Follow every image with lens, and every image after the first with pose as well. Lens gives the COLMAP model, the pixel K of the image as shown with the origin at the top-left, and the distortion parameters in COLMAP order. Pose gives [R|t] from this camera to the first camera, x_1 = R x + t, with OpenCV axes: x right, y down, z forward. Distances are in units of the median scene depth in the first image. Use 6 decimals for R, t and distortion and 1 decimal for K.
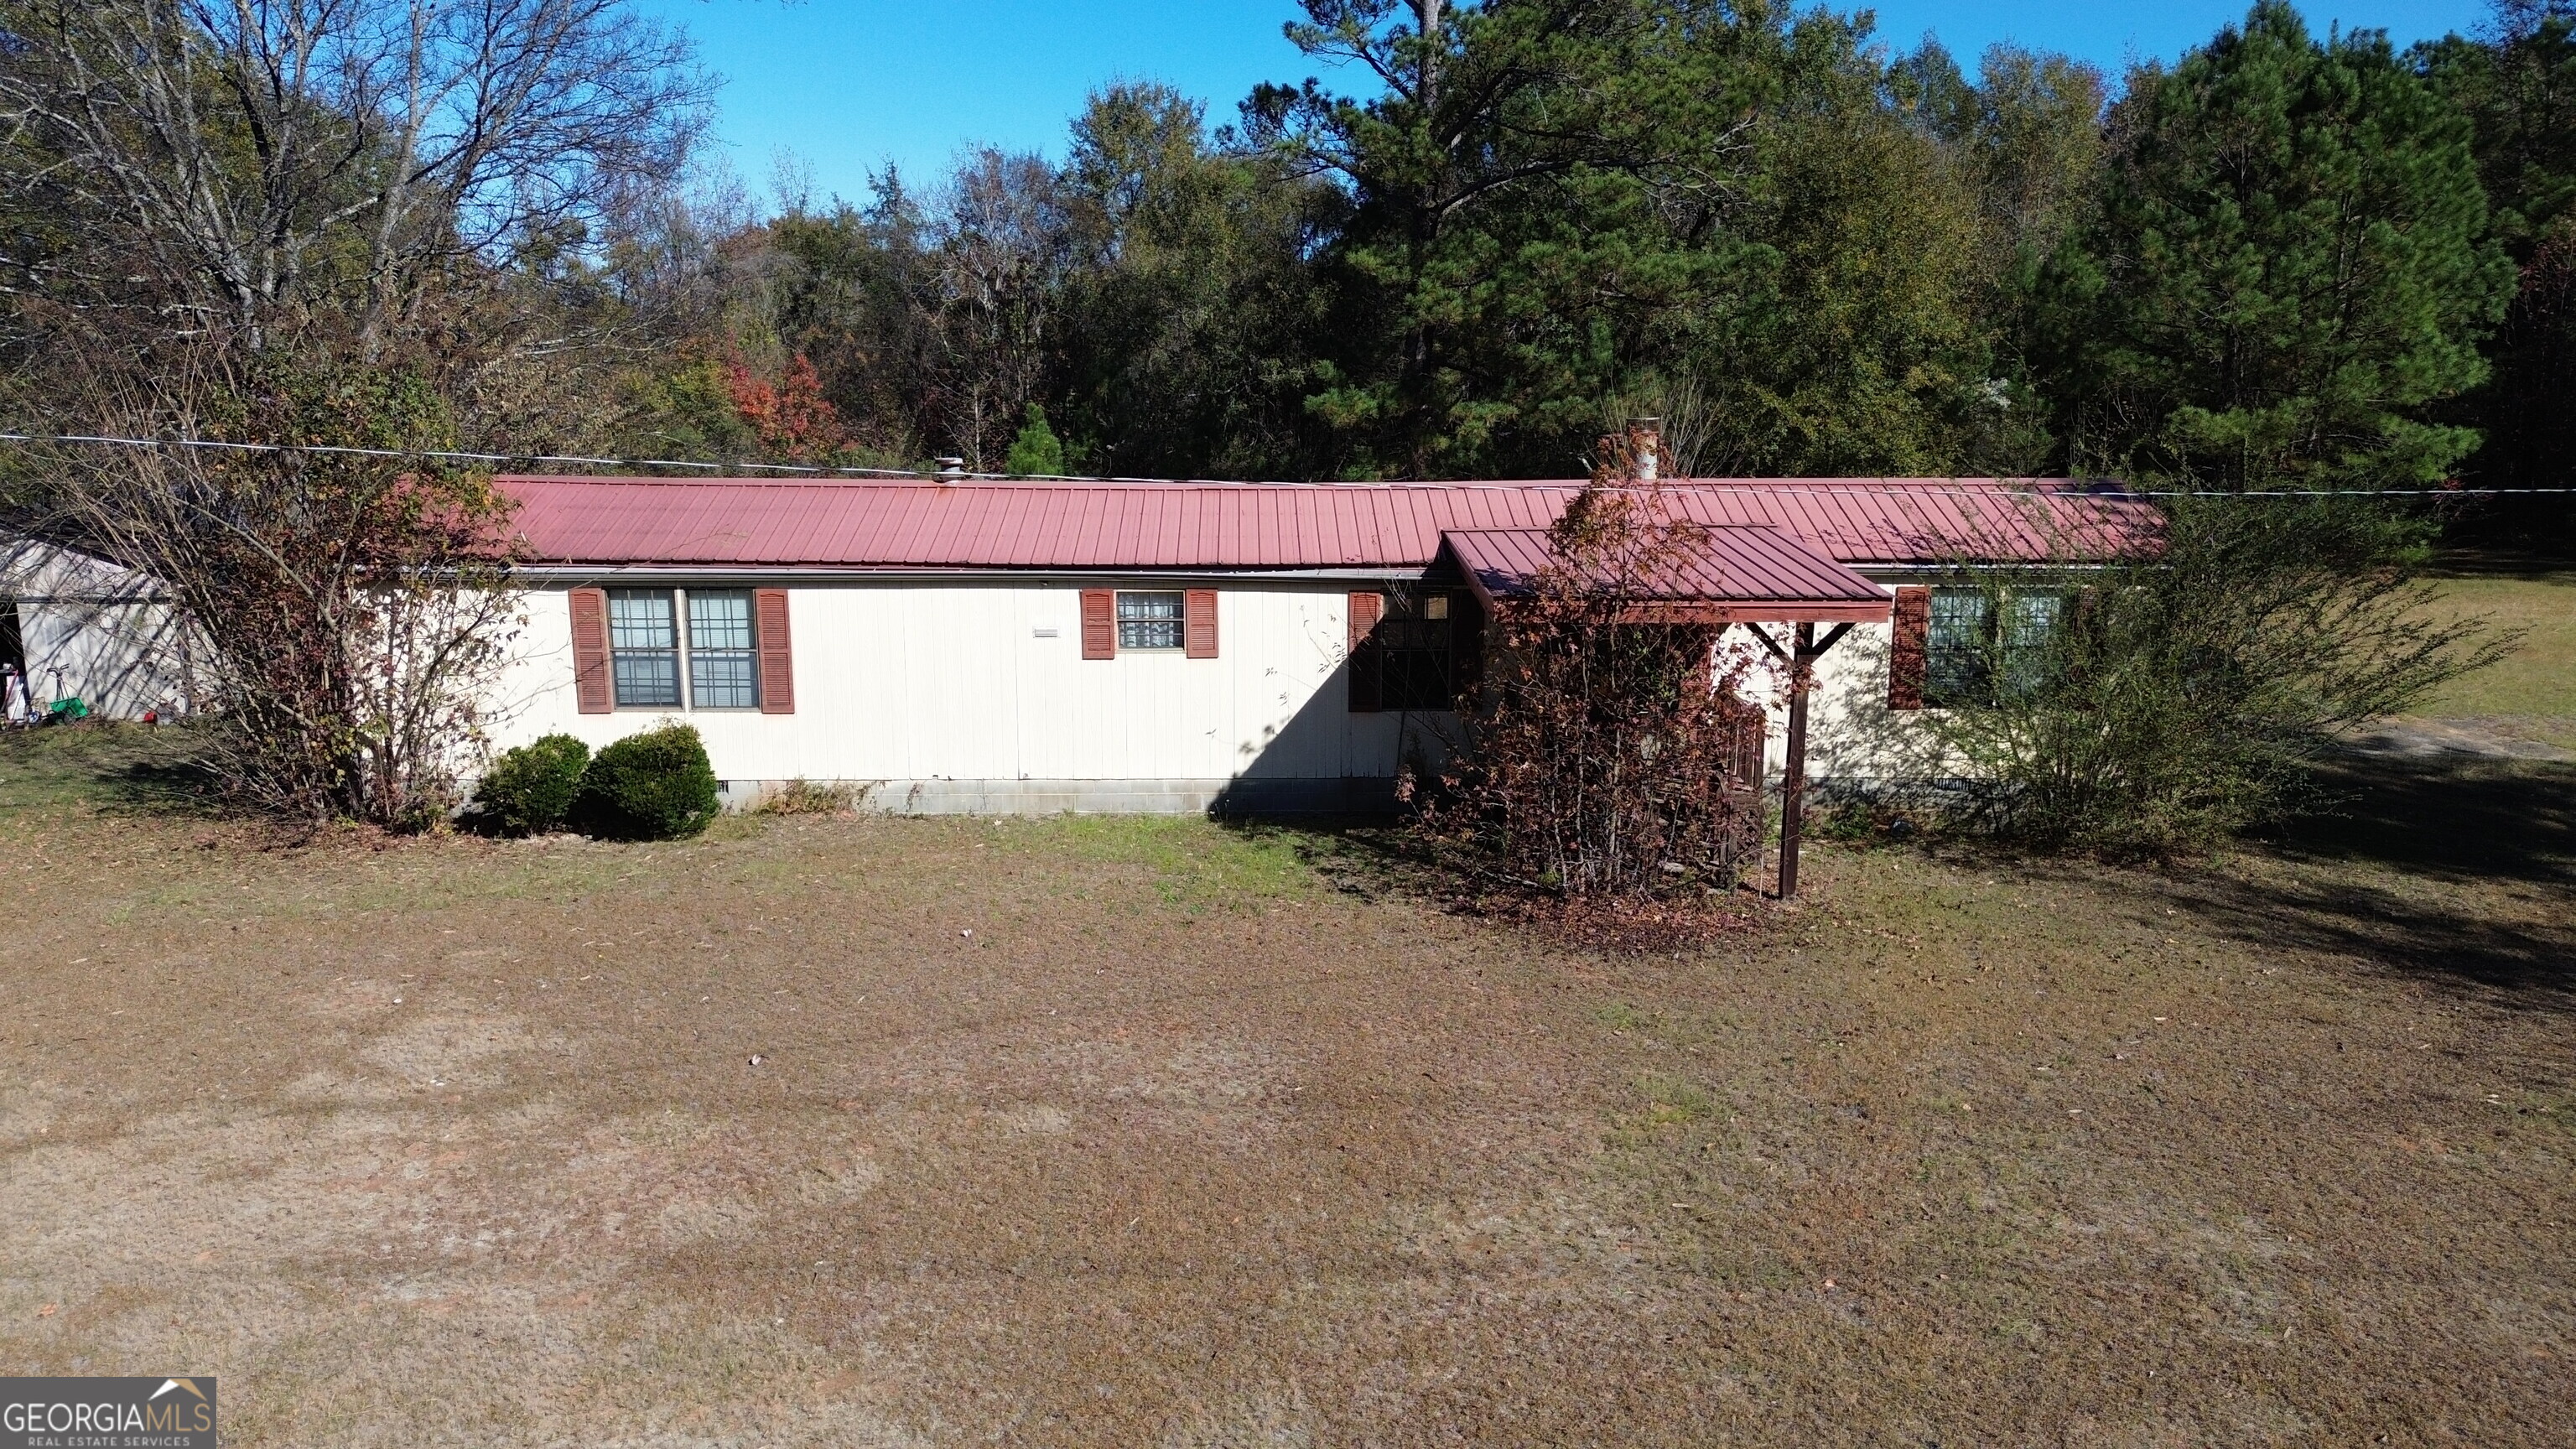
lens RADIAL K [[1825.4, 0, 1287.9], [0, 1825.4, 728.4], [0, 0, 1]] dist [0.068578, -0.064373]
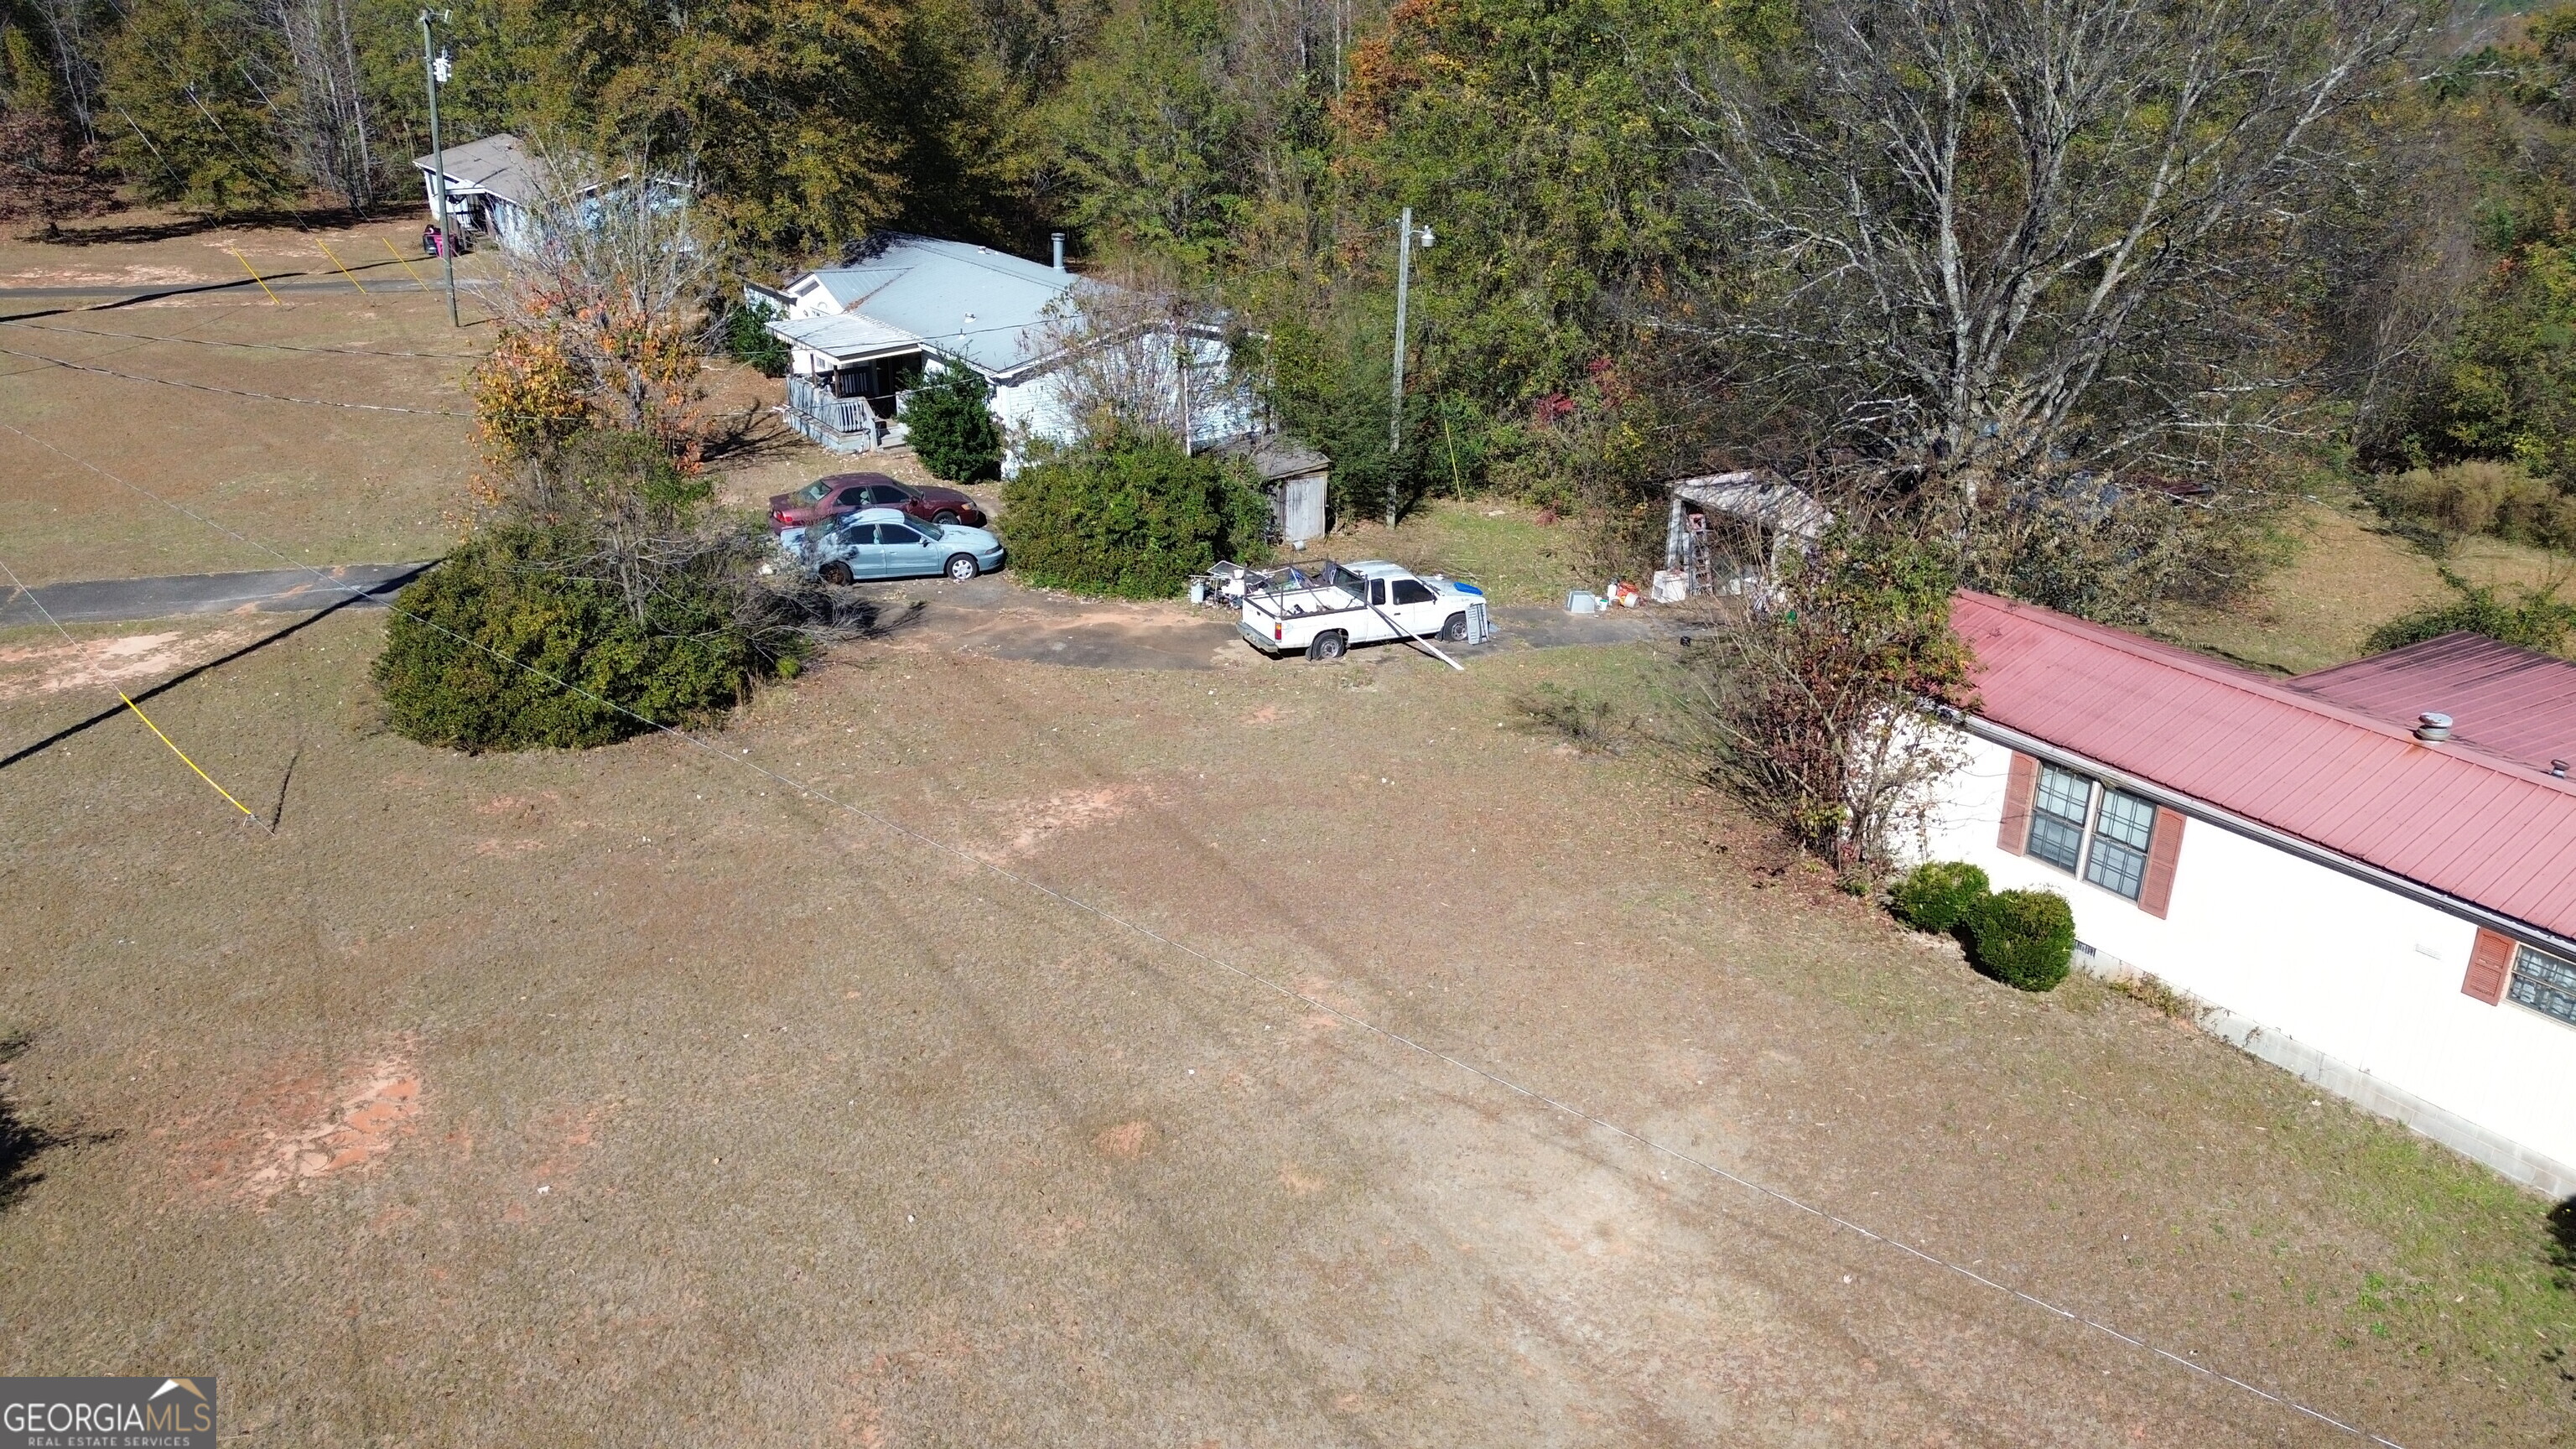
lens RADIAL K [[1825.4, 0, 1301.9], [0, 1825.4, 712.1], [0, 0, 1]] dist [0.068578, -0.064373]
pose [[0.552192, 0.320232, -0.769763, 0.250508], [-0.185146, 0.947338, 0.261289, -0.315370], [0.812899, -0.001763, 0.582402, -0.050688]]
